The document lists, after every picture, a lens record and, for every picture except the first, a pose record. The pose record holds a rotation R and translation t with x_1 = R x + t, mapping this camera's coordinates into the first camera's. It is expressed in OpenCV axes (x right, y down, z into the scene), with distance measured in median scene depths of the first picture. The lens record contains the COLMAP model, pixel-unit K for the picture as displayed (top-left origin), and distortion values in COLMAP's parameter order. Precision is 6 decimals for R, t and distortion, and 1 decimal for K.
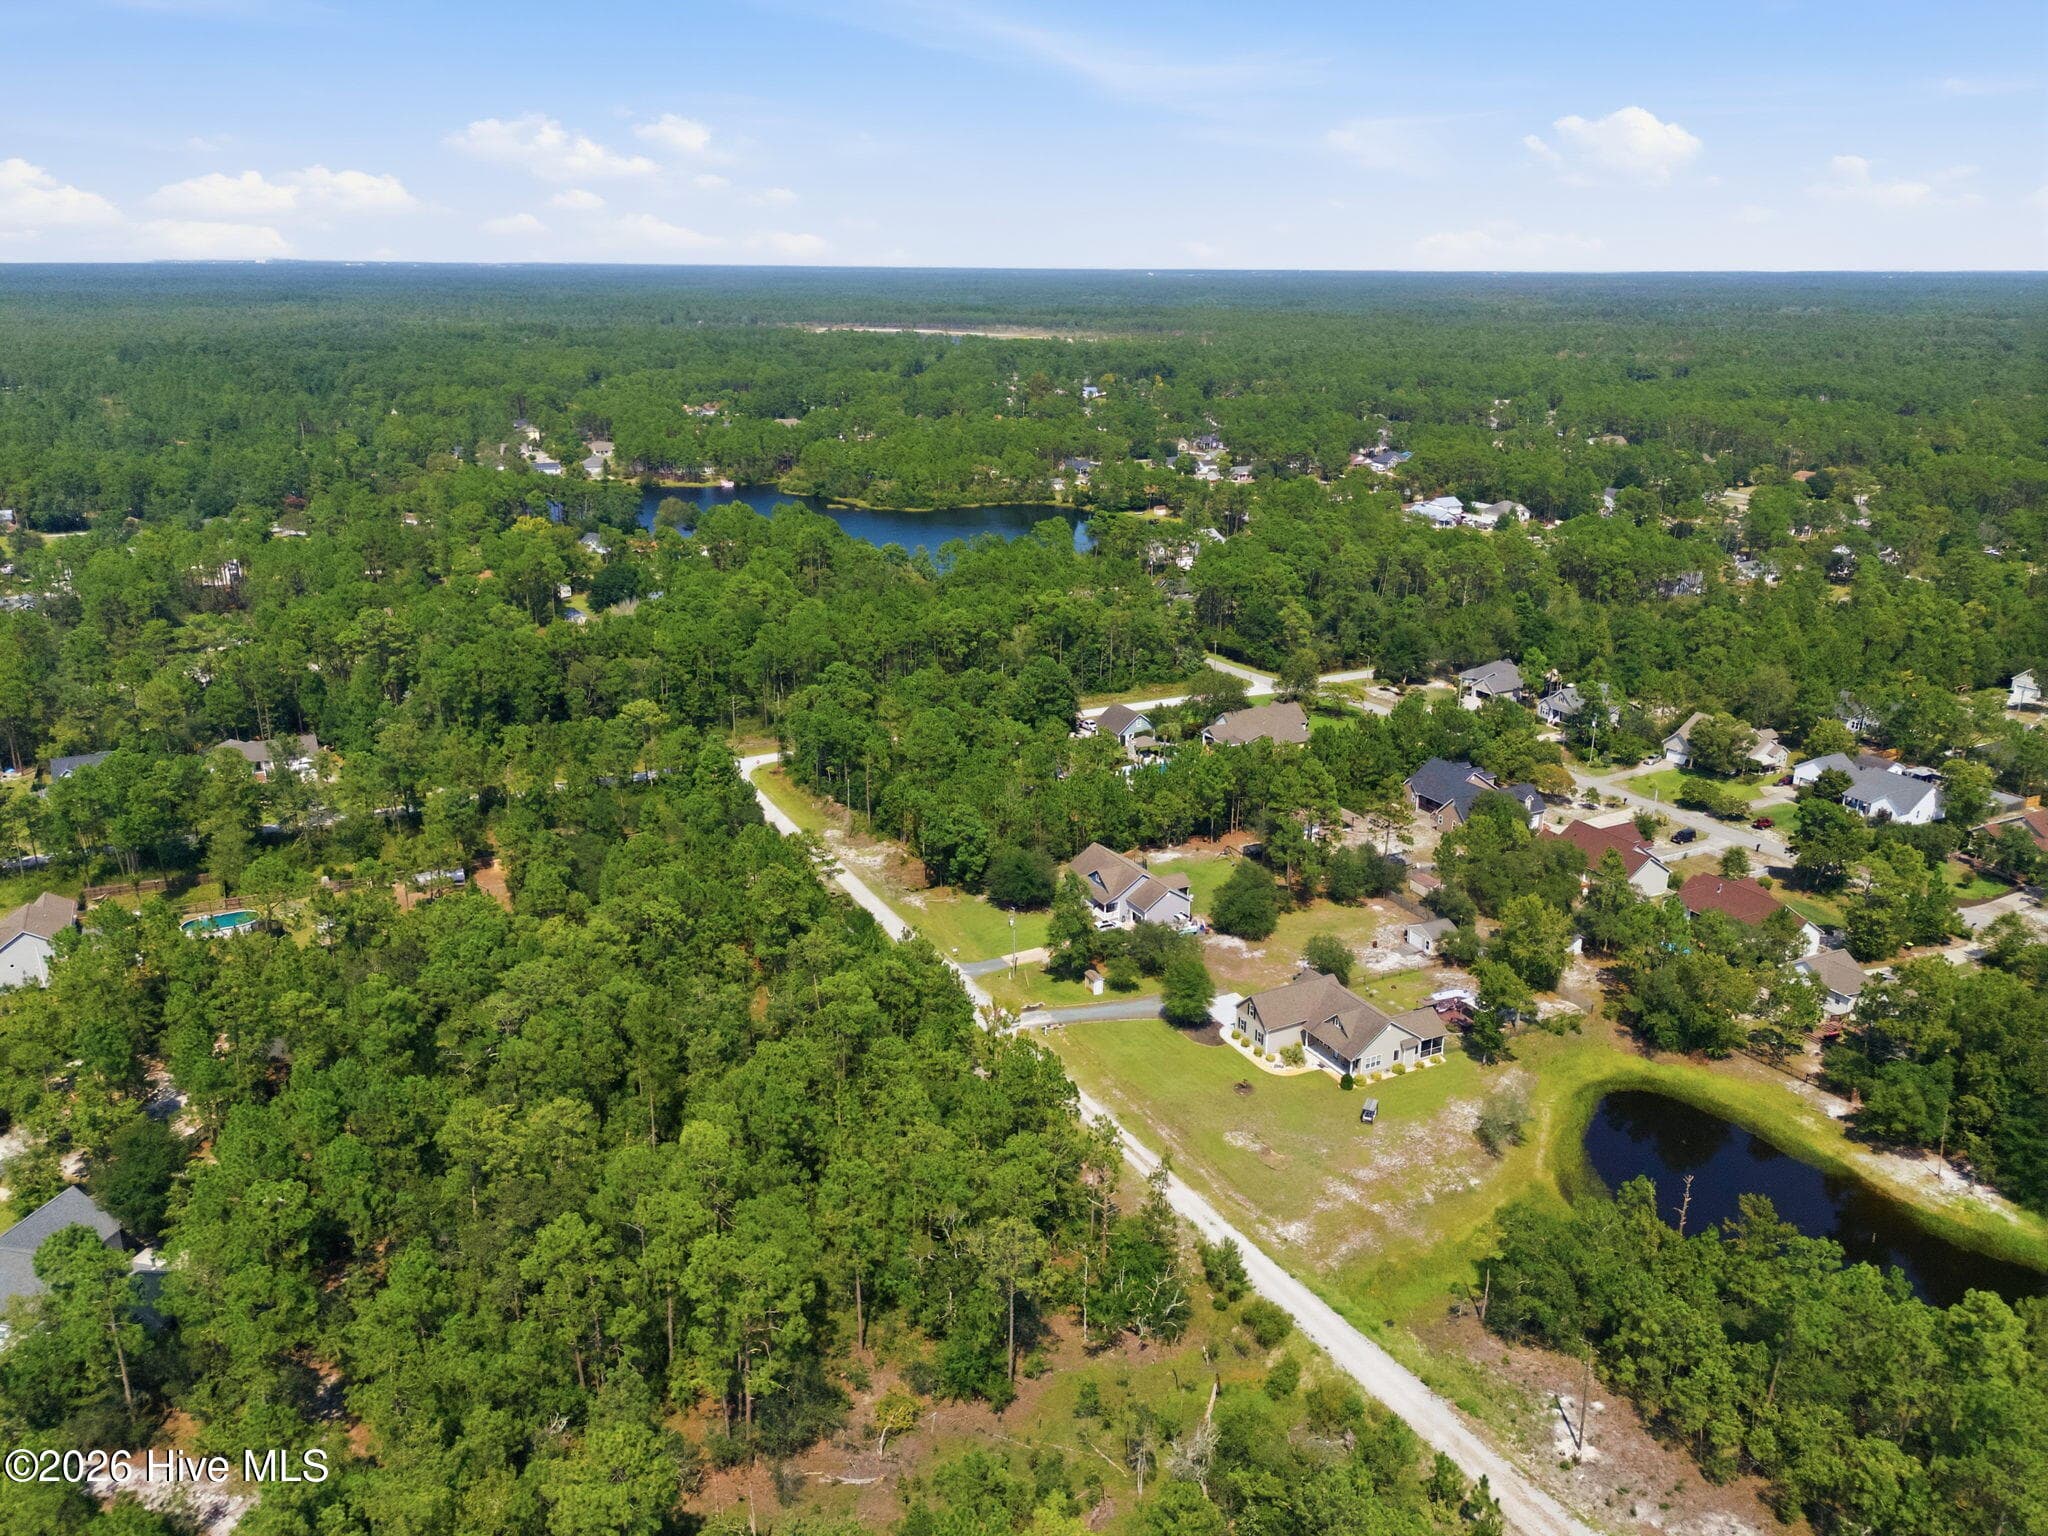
lens RADIAL K [[1522.5, 0, 1024.0], [0, 1522.5, 768.0], [0, 0, 1]] dist [0.081727, -0.073976]
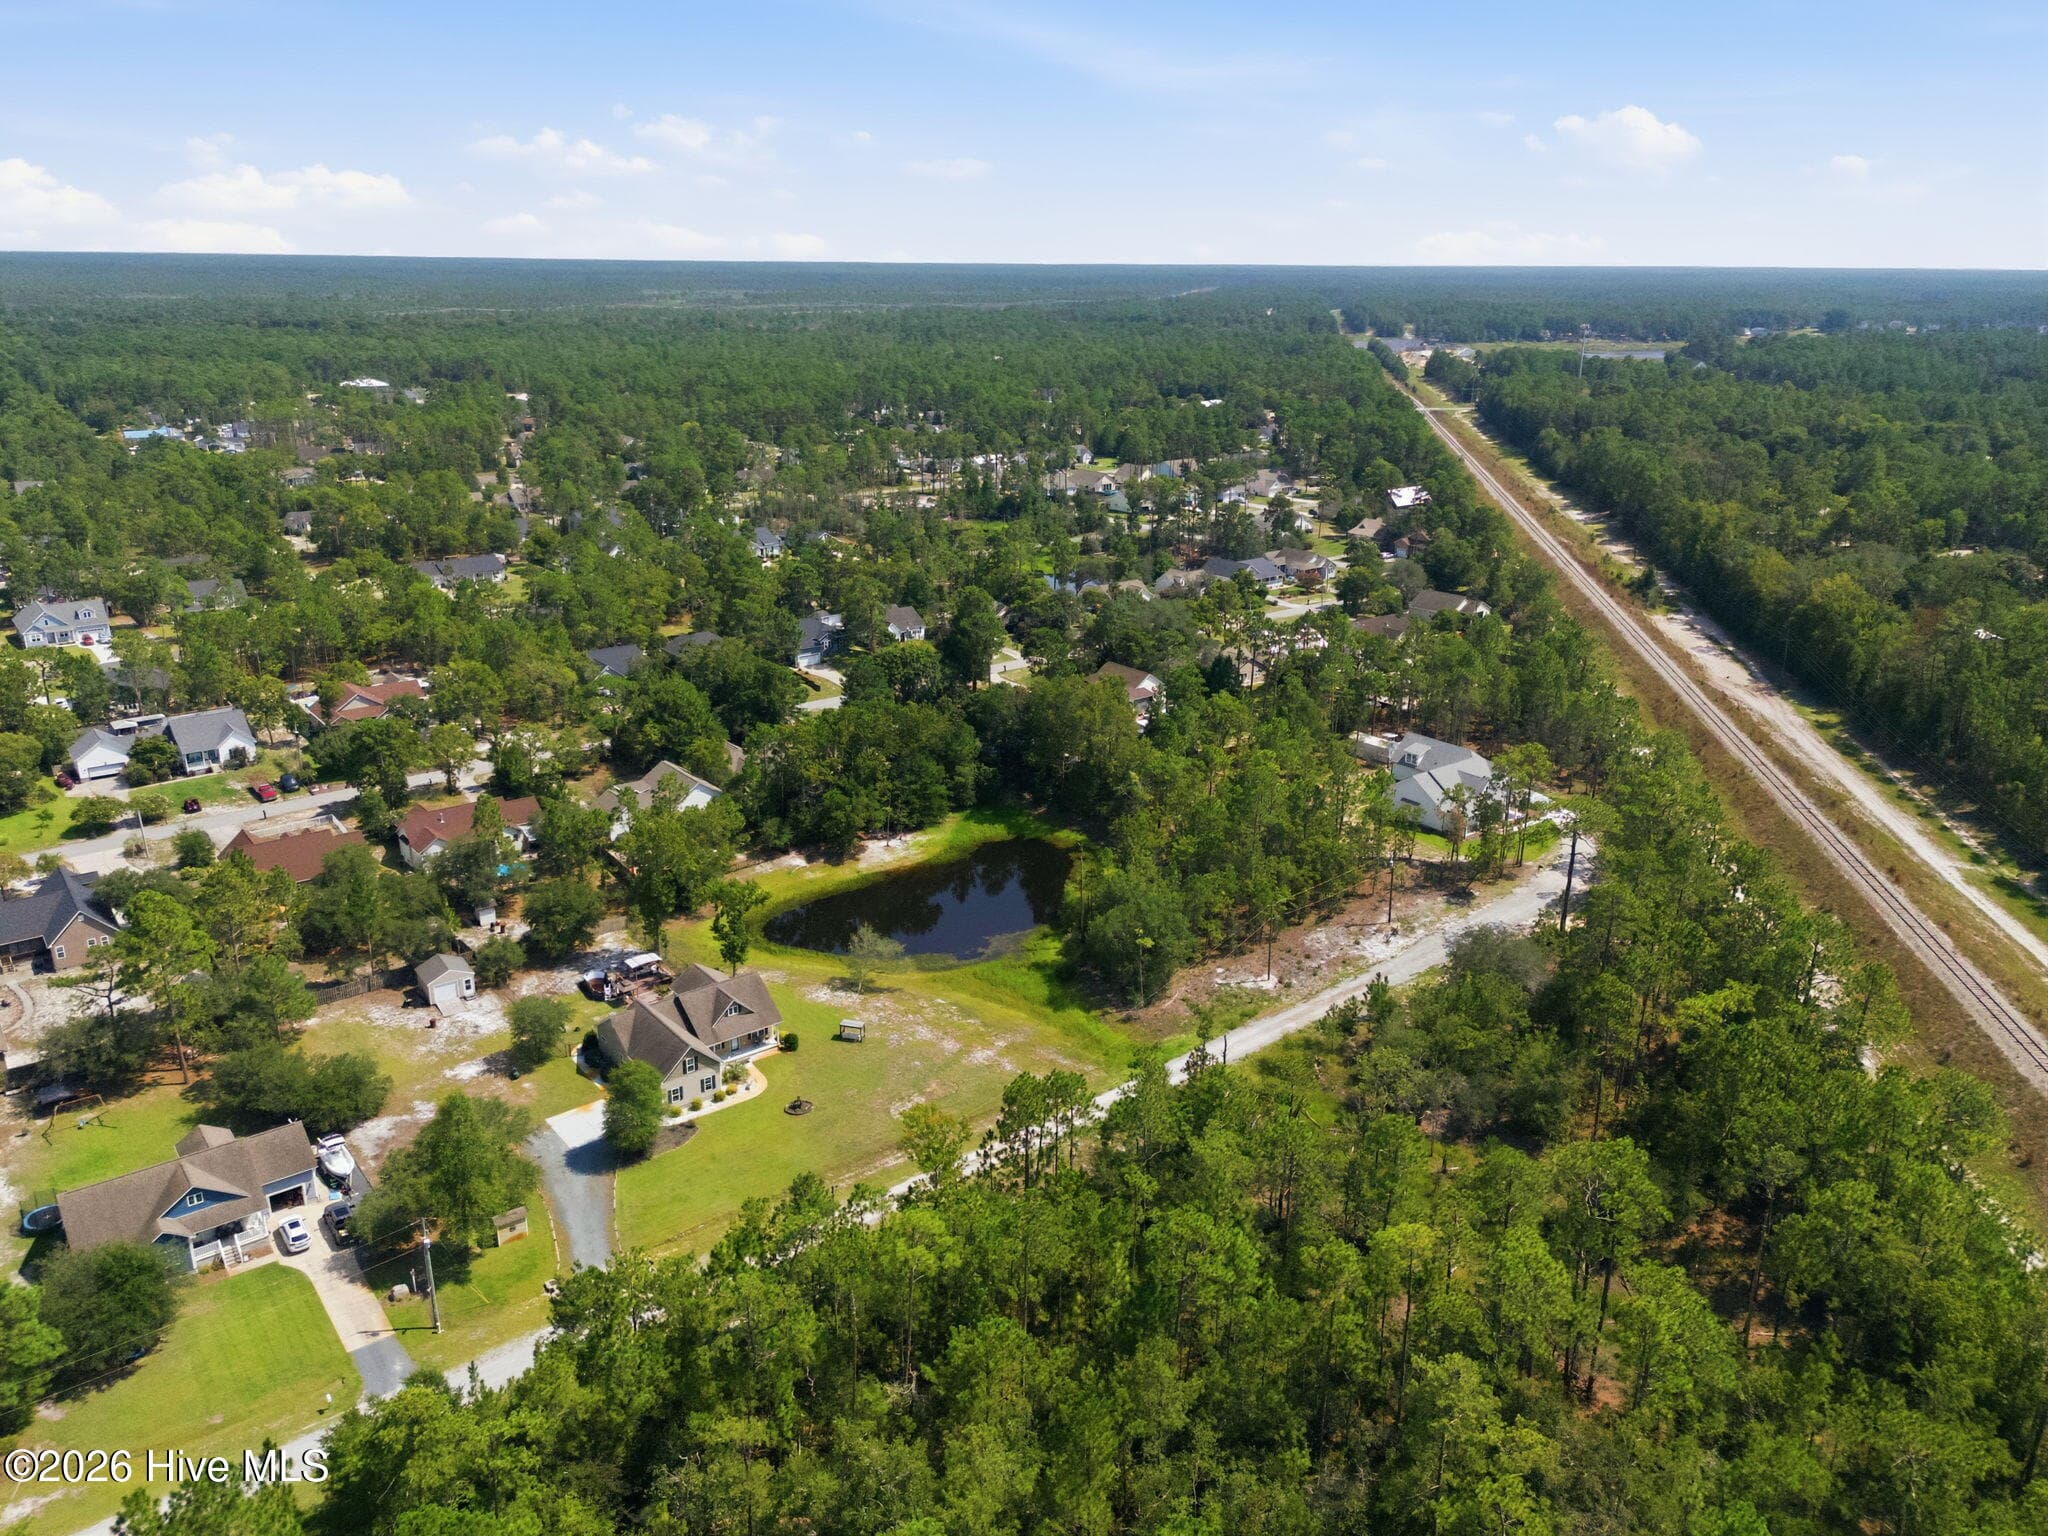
lens RADIAL K [[1526.3, 0, 1024.0], [0, 1526.3, 768.0], [0, 0, 1]] dist [0.119241, -0.080171]
pose [[-0.182488, -0.316708, 0.930803, -0.595213], [0.306661, 0.881140, 0.359932, -0.219389], [-0.934161, 0.351124, -0.063676, 0.837662]]
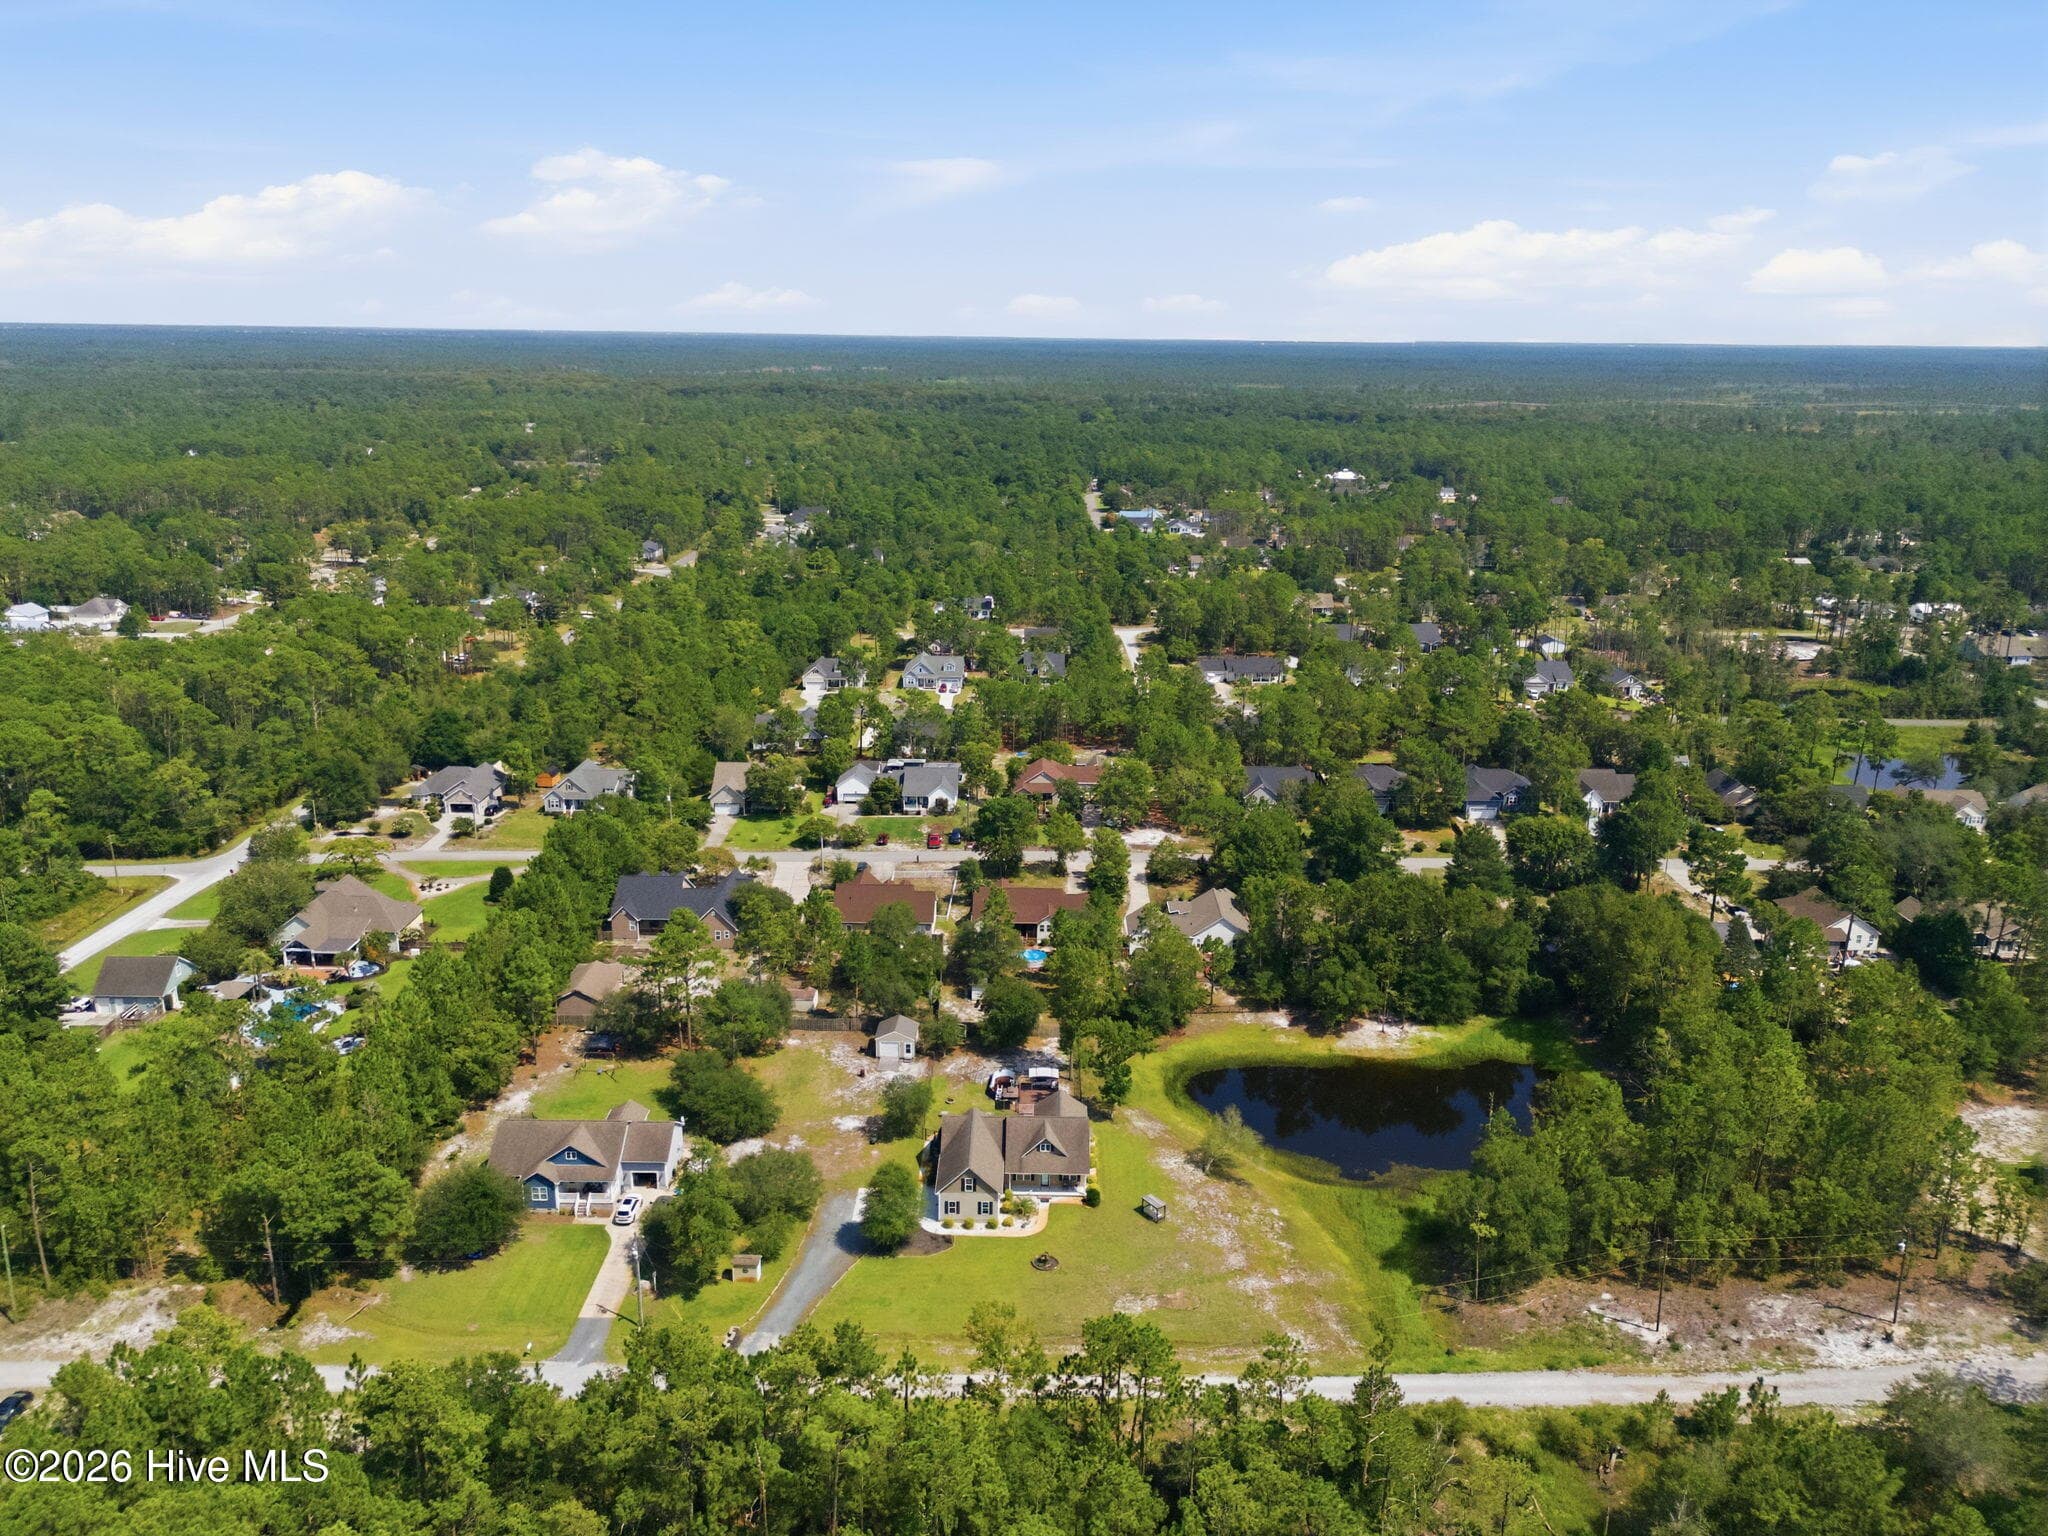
lens RADIAL K [[1522.5, 0, 1024.0], [0, 1522.5, 768.0], [0, 0, 1]] dist [0.081727, -0.073976]
pose [[0.463743, -0.243687, 0.851797, -0.516370], [0.269281, 0.954714, 0.126525, -0.166298], [-0.844056, 0.170698, 0.508362, 0.499240]]
